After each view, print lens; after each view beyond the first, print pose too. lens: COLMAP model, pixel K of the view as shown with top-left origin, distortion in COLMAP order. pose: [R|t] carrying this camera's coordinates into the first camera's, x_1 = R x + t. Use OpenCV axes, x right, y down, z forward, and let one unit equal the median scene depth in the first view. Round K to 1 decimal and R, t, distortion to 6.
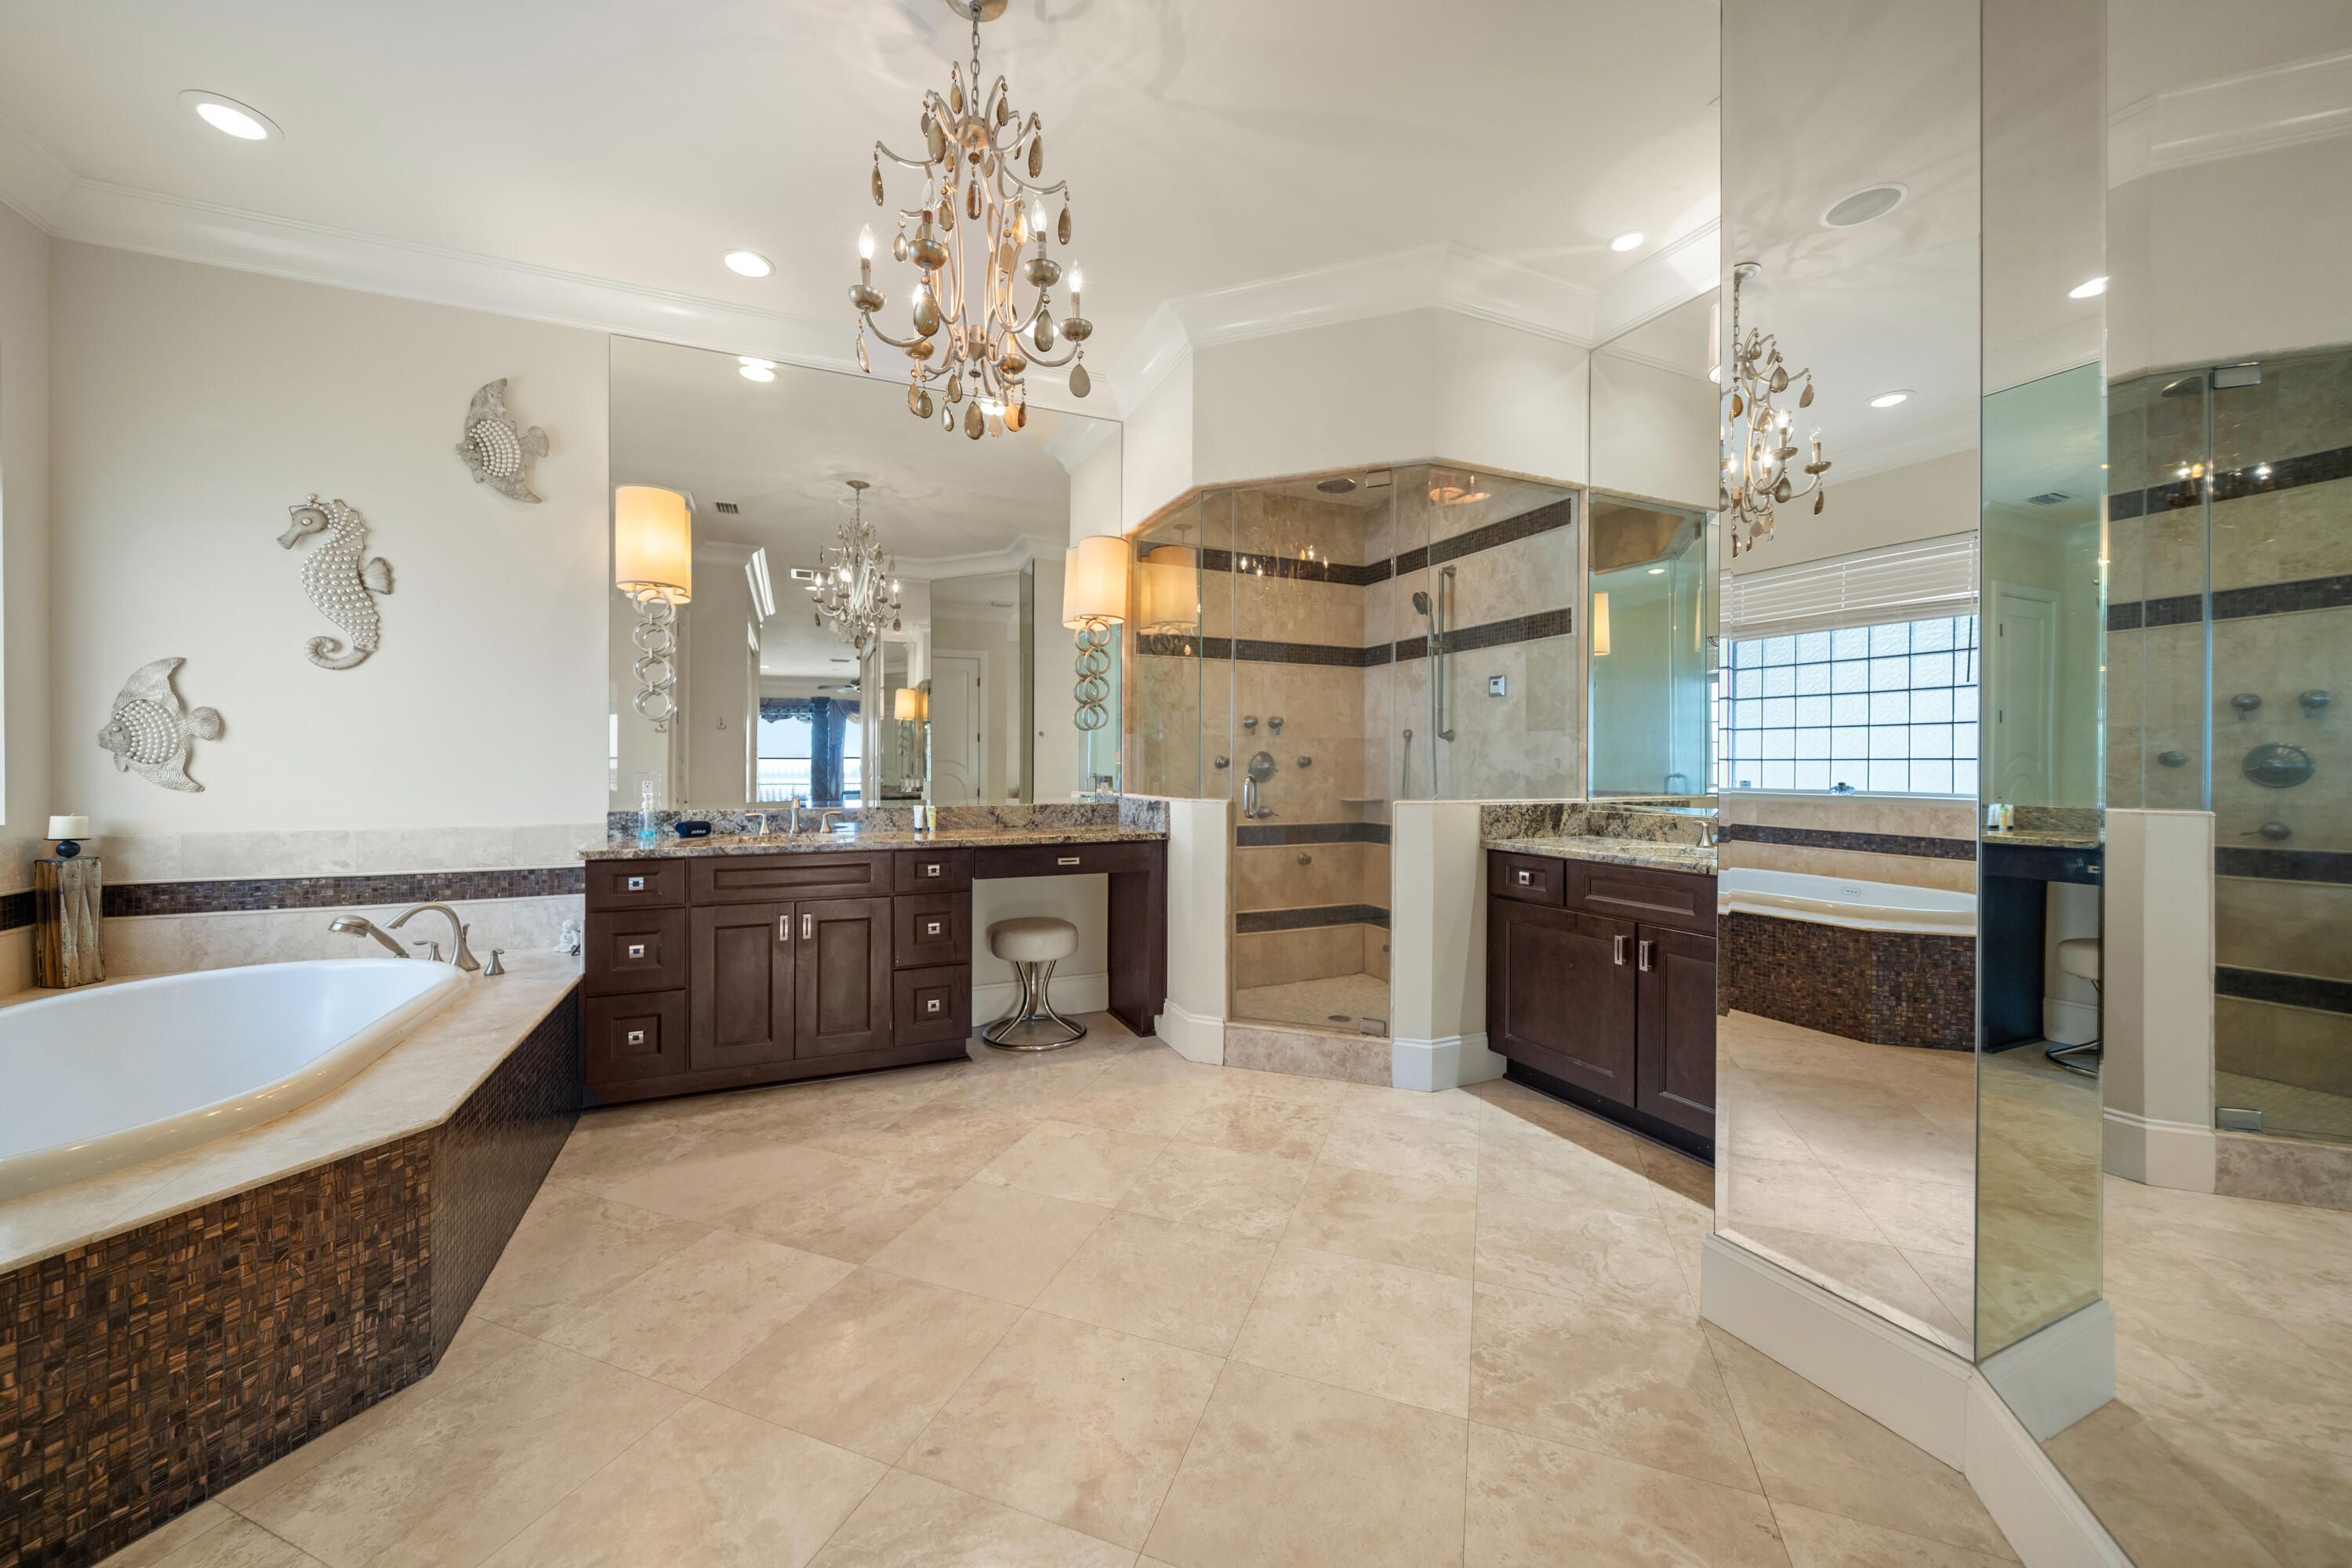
lens RADIAL K [[871.2, 0, 1178.5], [0, 871.2, 766.5], [0, 0, 1]] dist [0.002513, 0.000356]
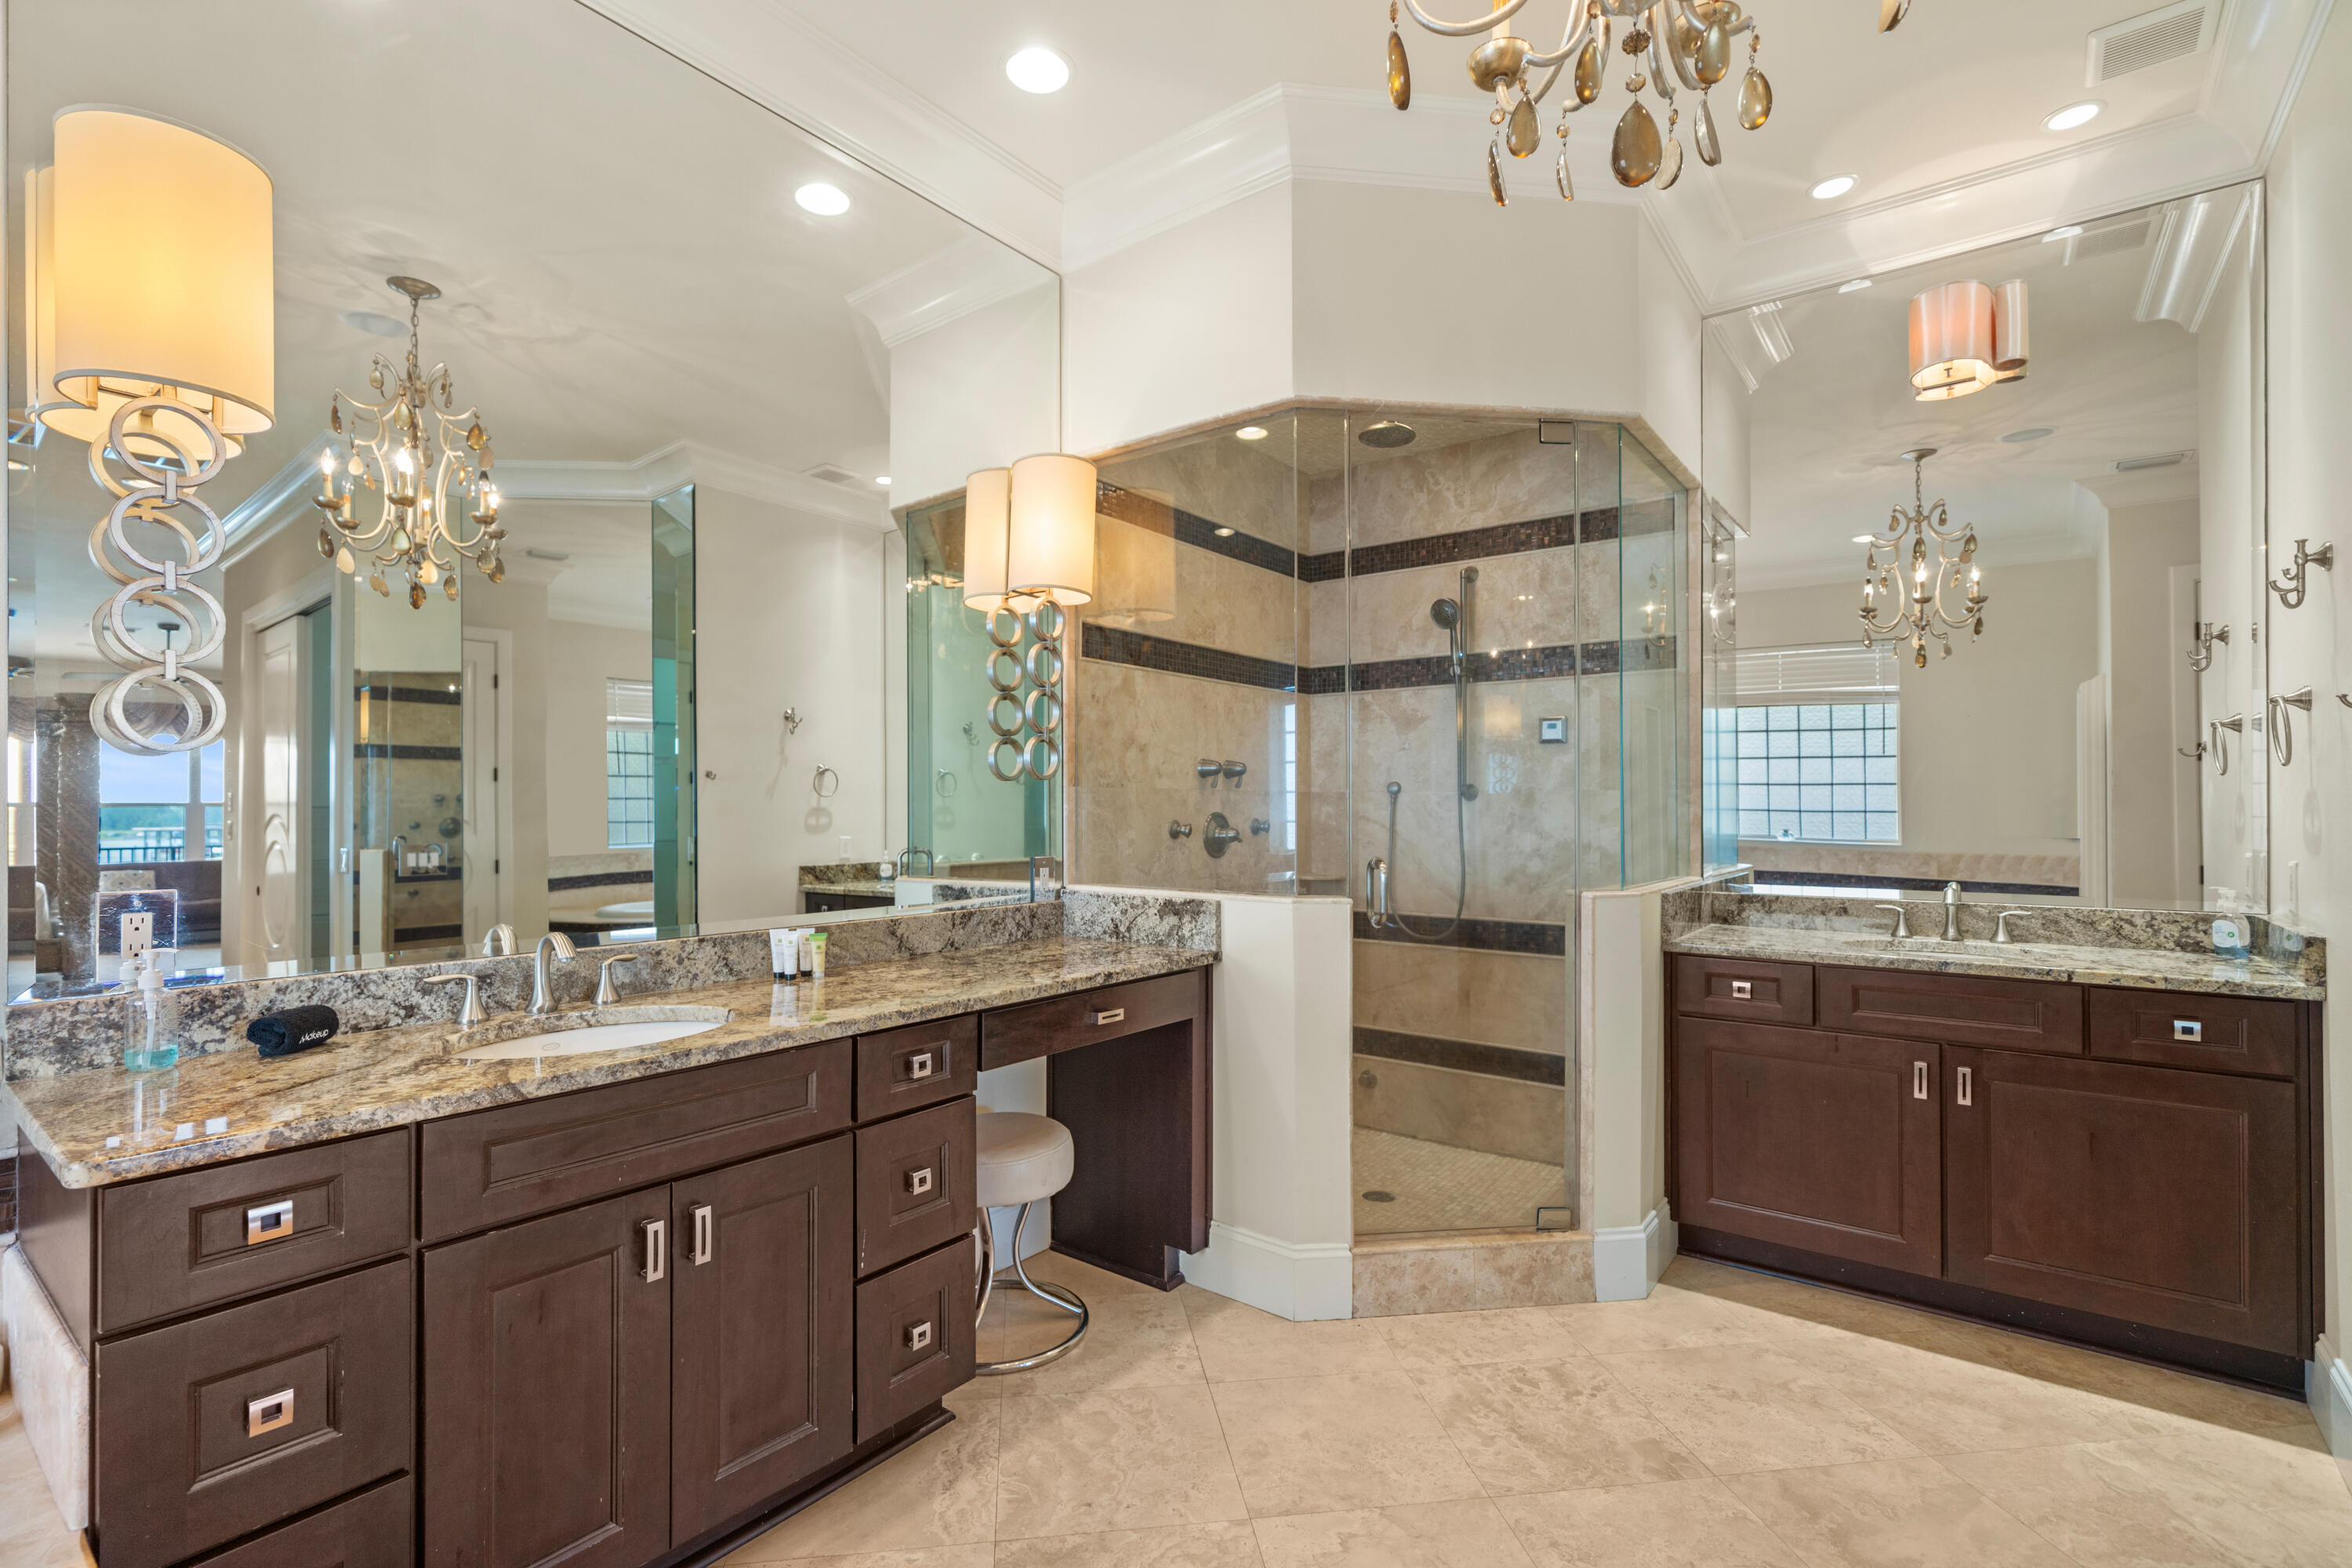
lens RADIAL K [[1066.1, 0, 1174.5], [0, 1066.1, 804.0], [0, 0, 1]] dist [0.000968, 0.001102]
pose [[0.880441, -0.000235, 0.474156, -0.399251], [0.002146, 0.999992, -0.003490, -0.026148], [-0.474152, 0.004090, 0.880434, 0.351039]]
